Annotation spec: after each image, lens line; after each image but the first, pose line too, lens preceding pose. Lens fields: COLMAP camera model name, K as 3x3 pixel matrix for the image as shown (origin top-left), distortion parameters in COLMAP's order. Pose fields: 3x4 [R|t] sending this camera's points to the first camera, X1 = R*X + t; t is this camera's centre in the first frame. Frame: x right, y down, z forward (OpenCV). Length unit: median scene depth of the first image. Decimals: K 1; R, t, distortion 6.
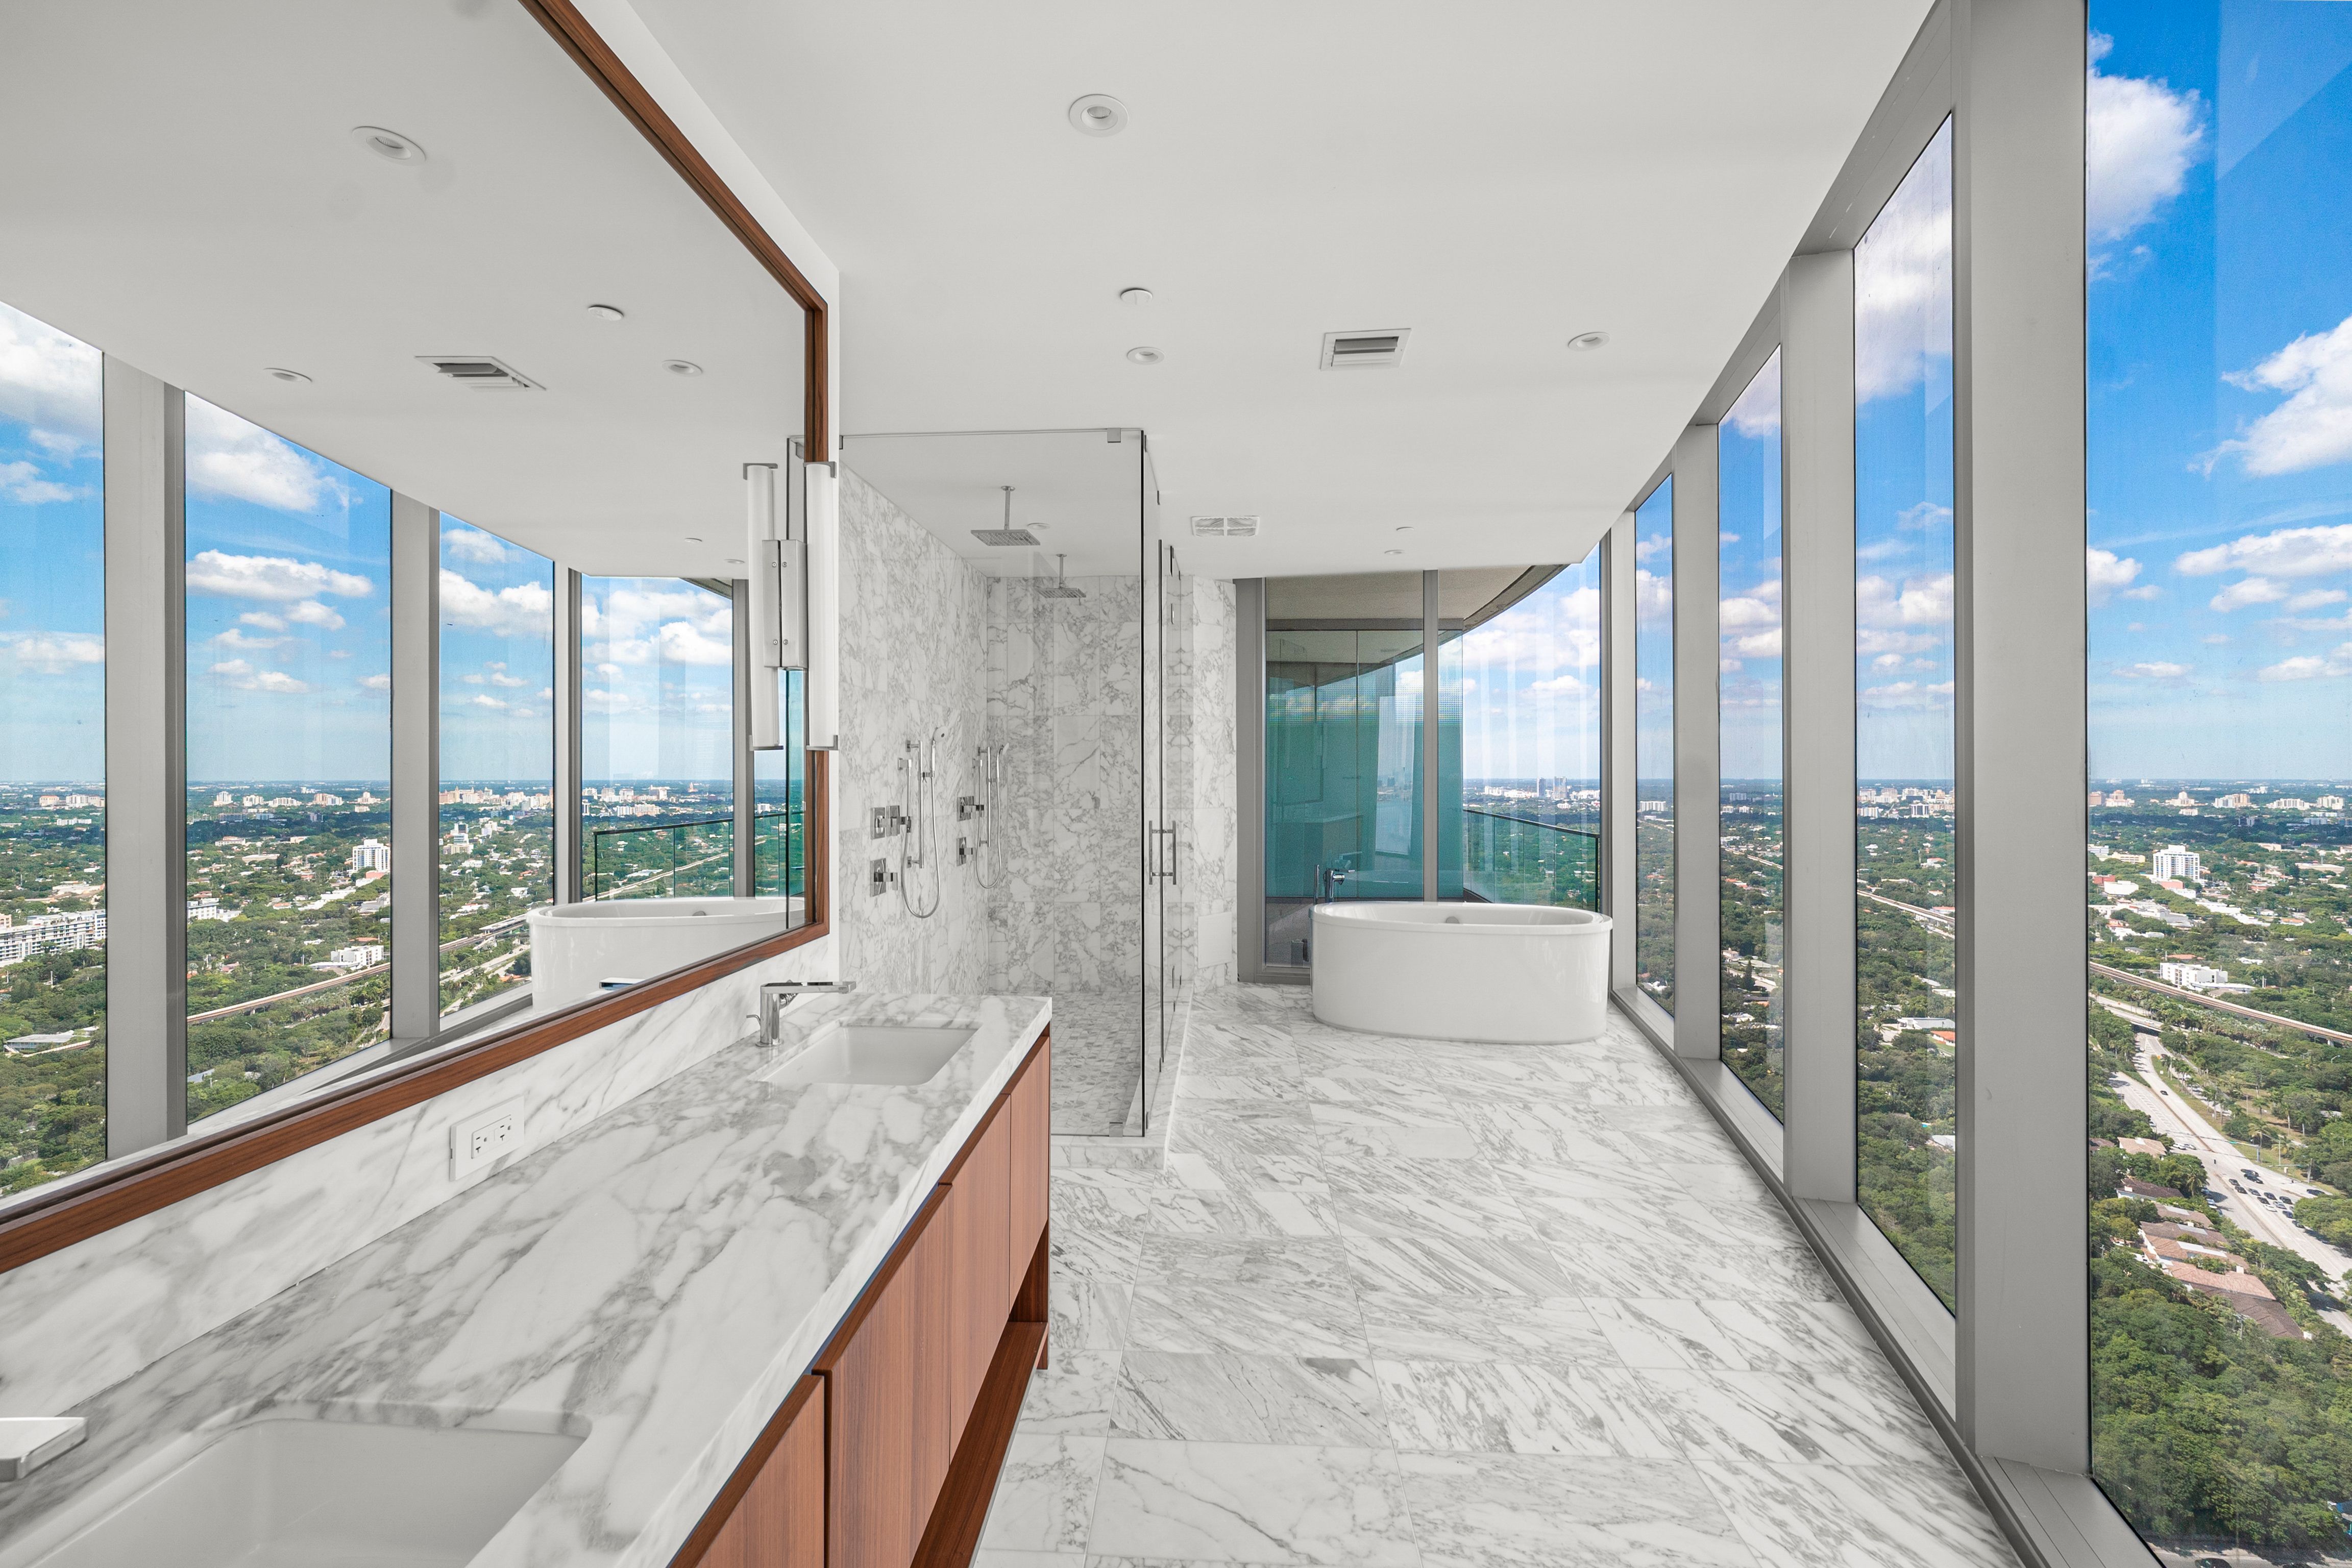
lens RADIAL K [[945.7, 0, 1202.9], [0, 945.7, 780.8], [0, 0, 1]] dist [-0.001311, 0.000756]
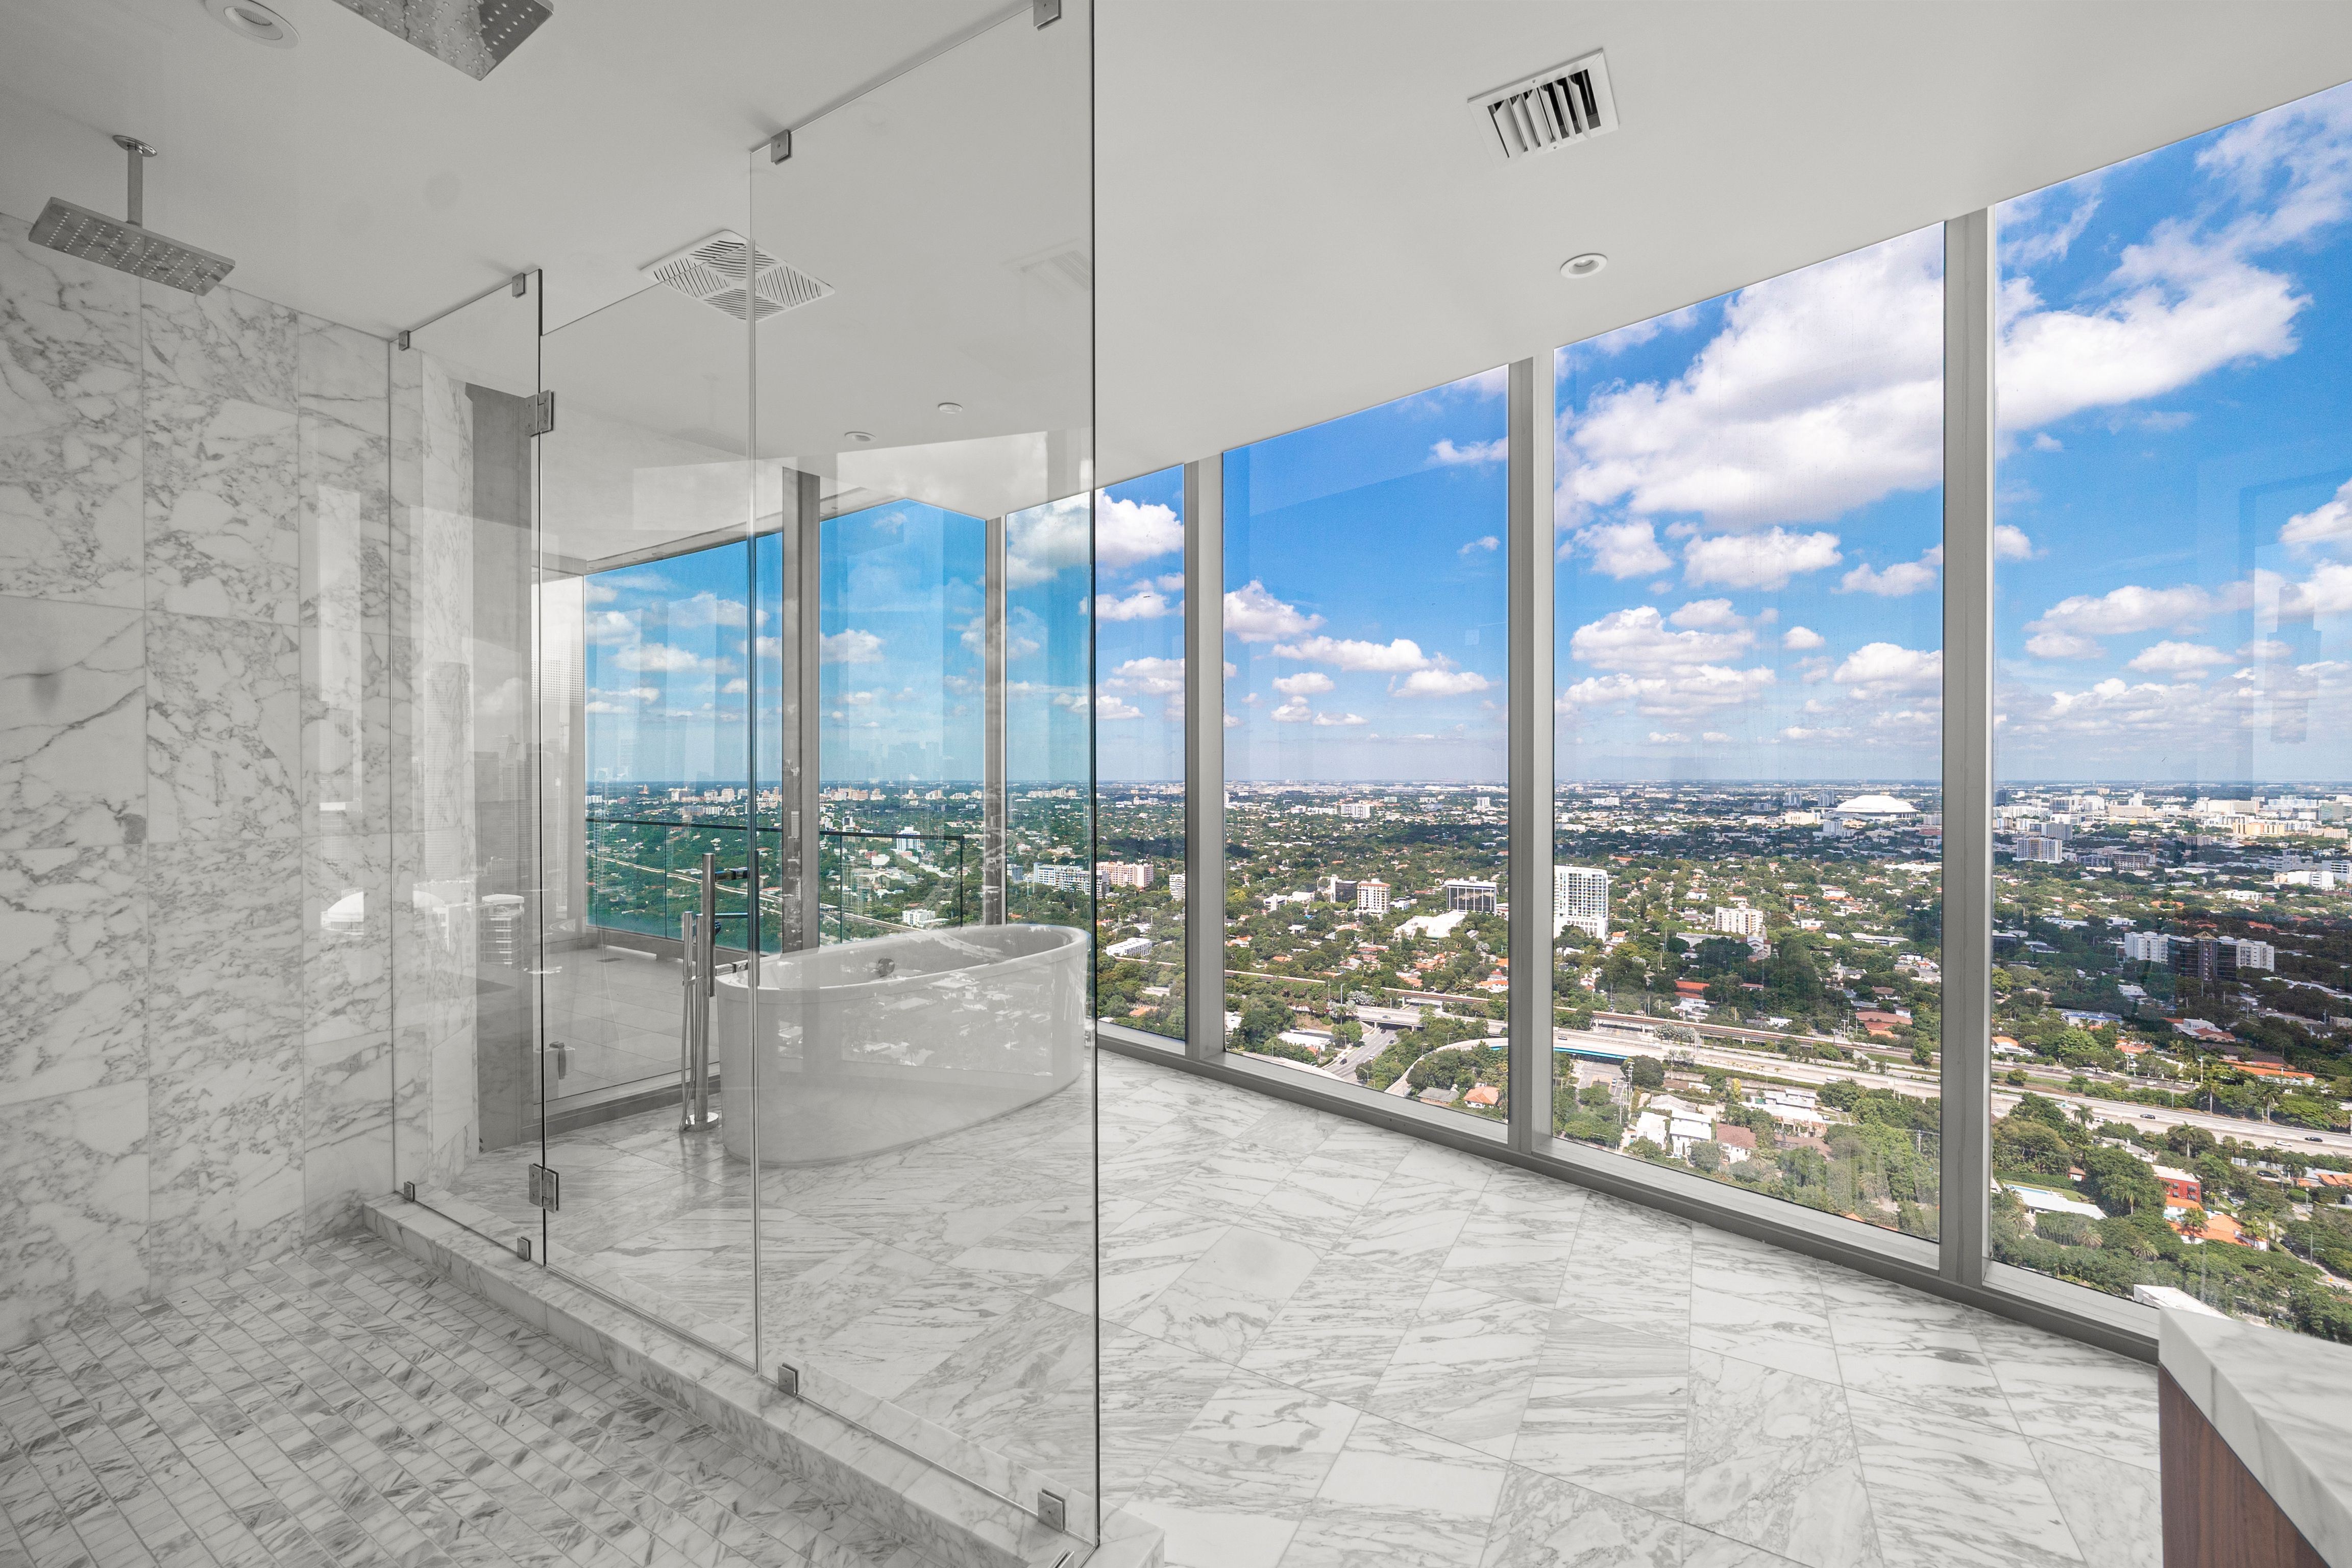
lens RADIAL K [[914.4, 0, 1174.5], [0, 914.4, 785.8], [0, 0, 1]] dist [-0.013965, 0.005163]
pose [[0.464785, -0.007635, 0.885391, -0.245479], [0.005197, 0.999969, 0.005895, 0.005046], [-0.885408, 0.001861, 0.464810, 0.437577]]
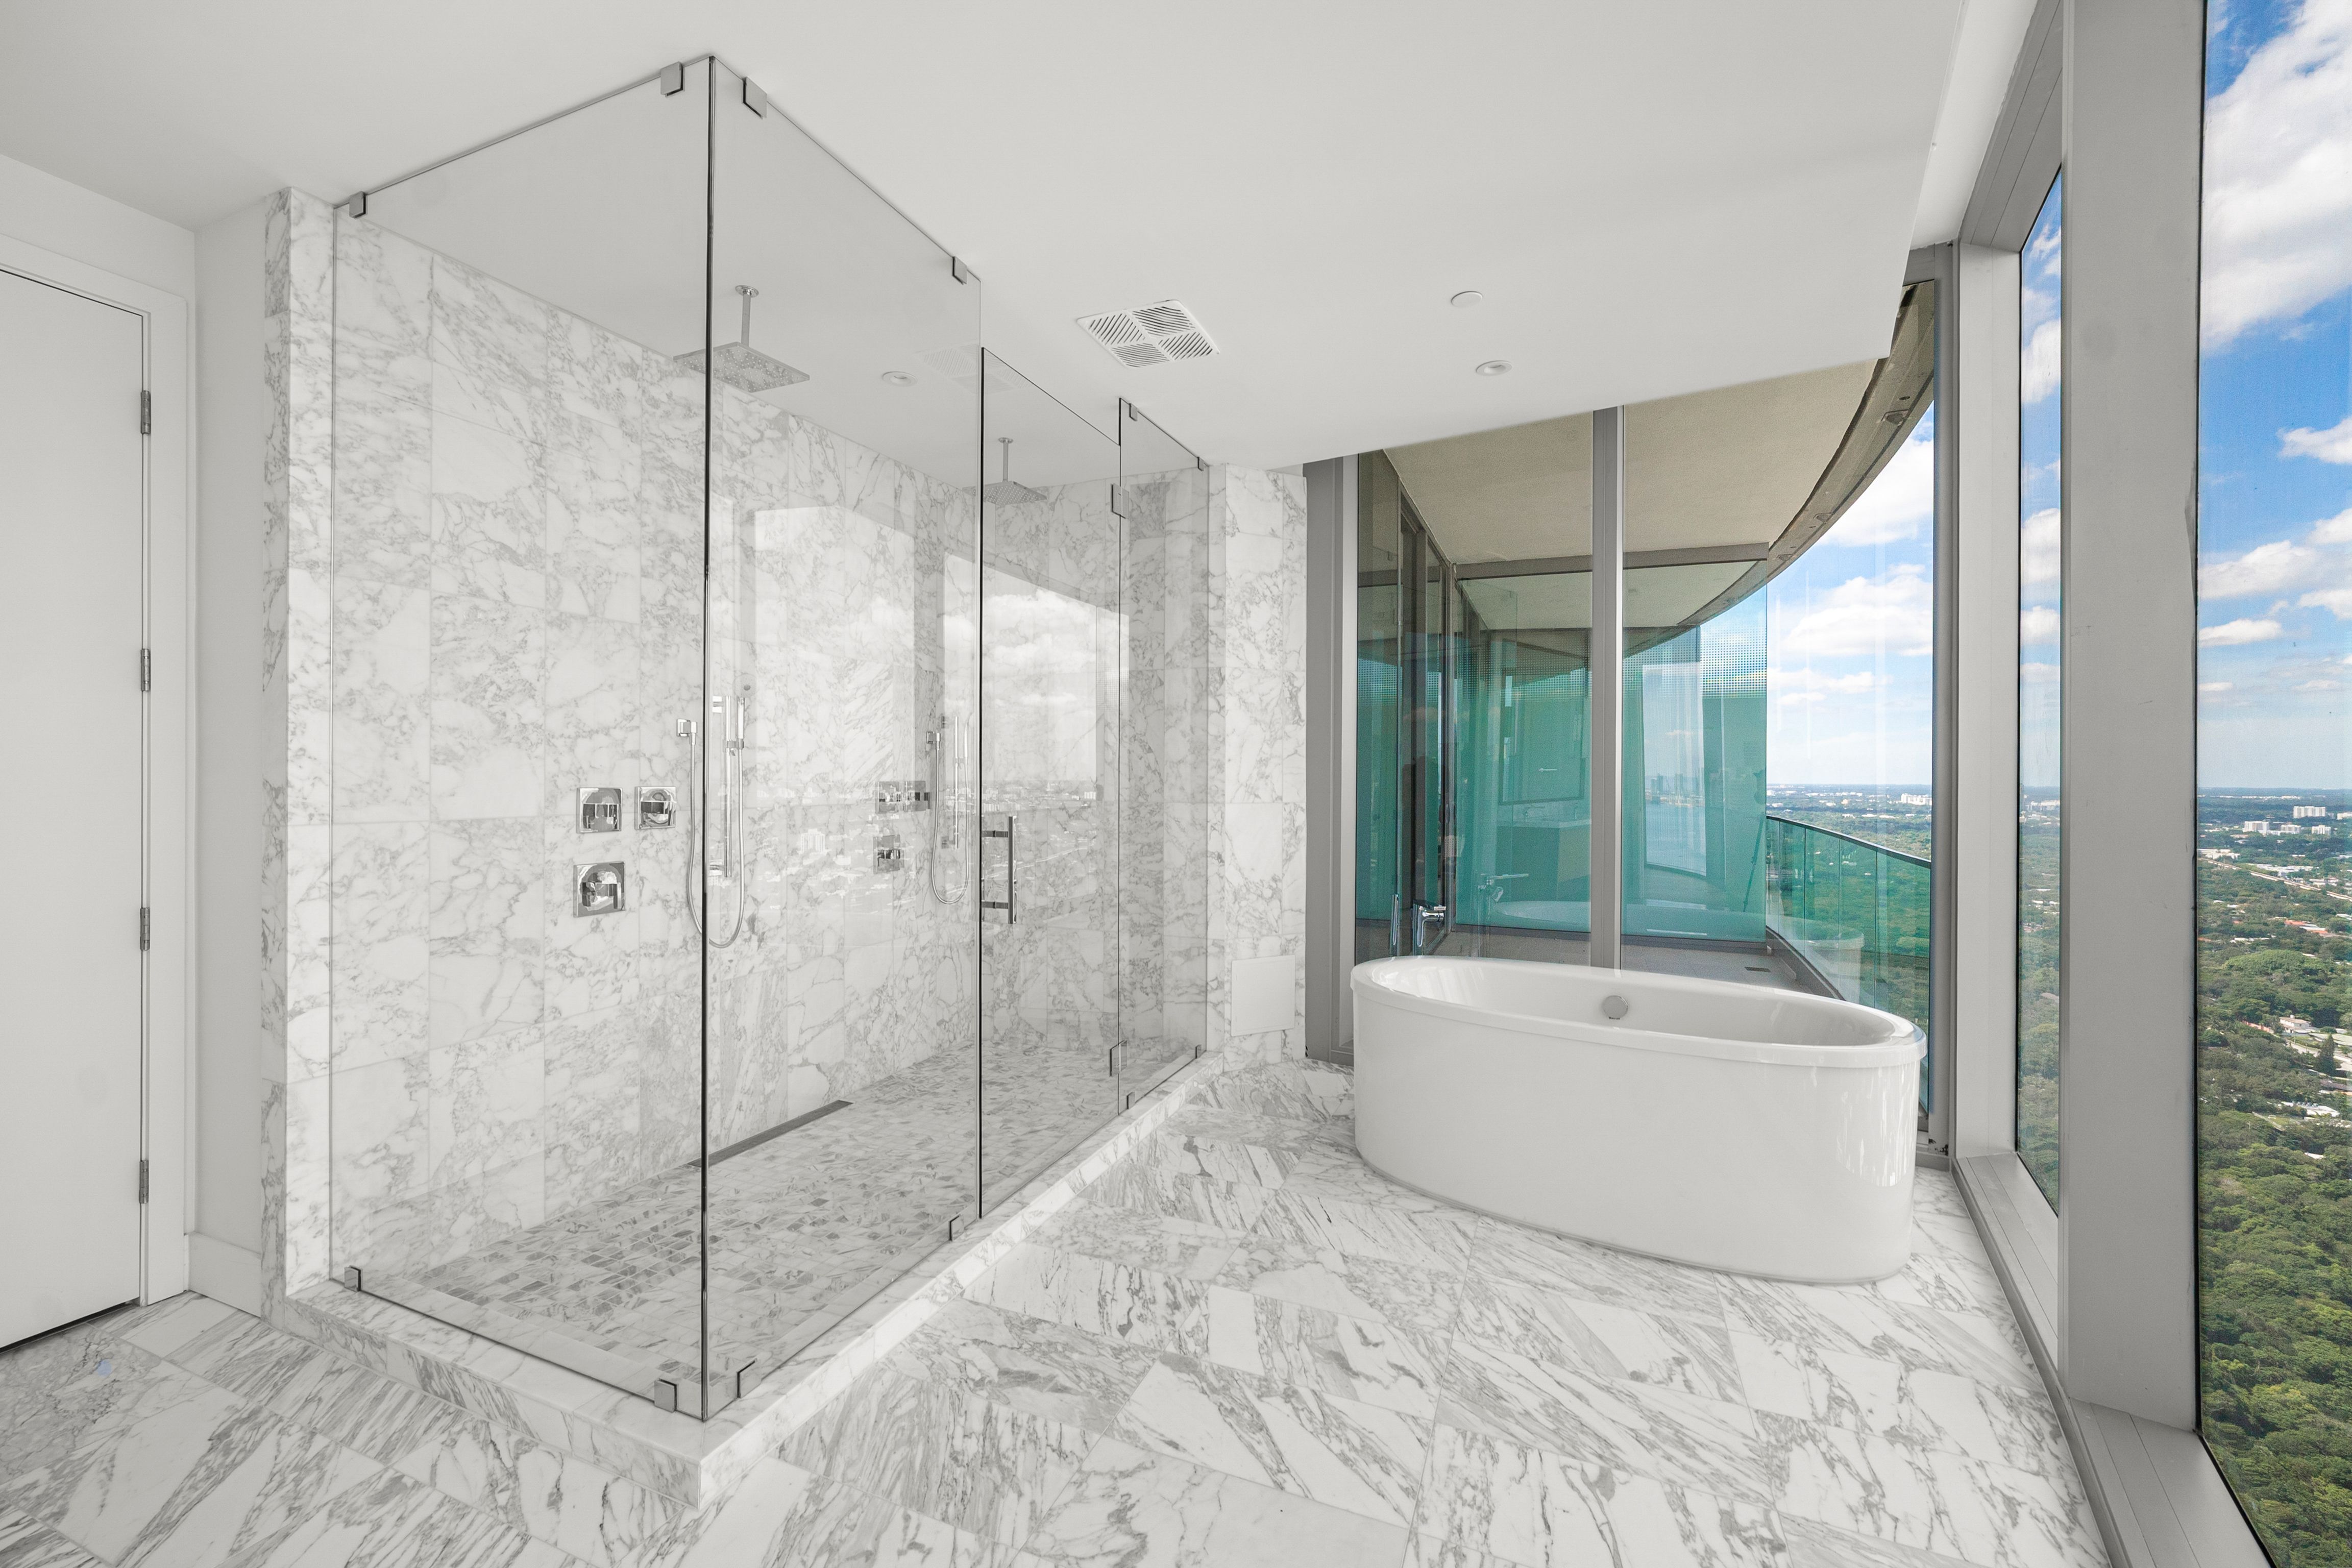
lens RADIAL K [[945.7, 0, 1202.9], [0, 945.7, 780.8], [0, 0, 1]] dist [-0.001311, 0.000756]
pose [[0.939602, 0.007365, -0.342189, 0.209624], [-0.008357, 0.999964, -0.001426, 0.014245], [0.342166, 0.004200, 0.939630, 0.347290]]
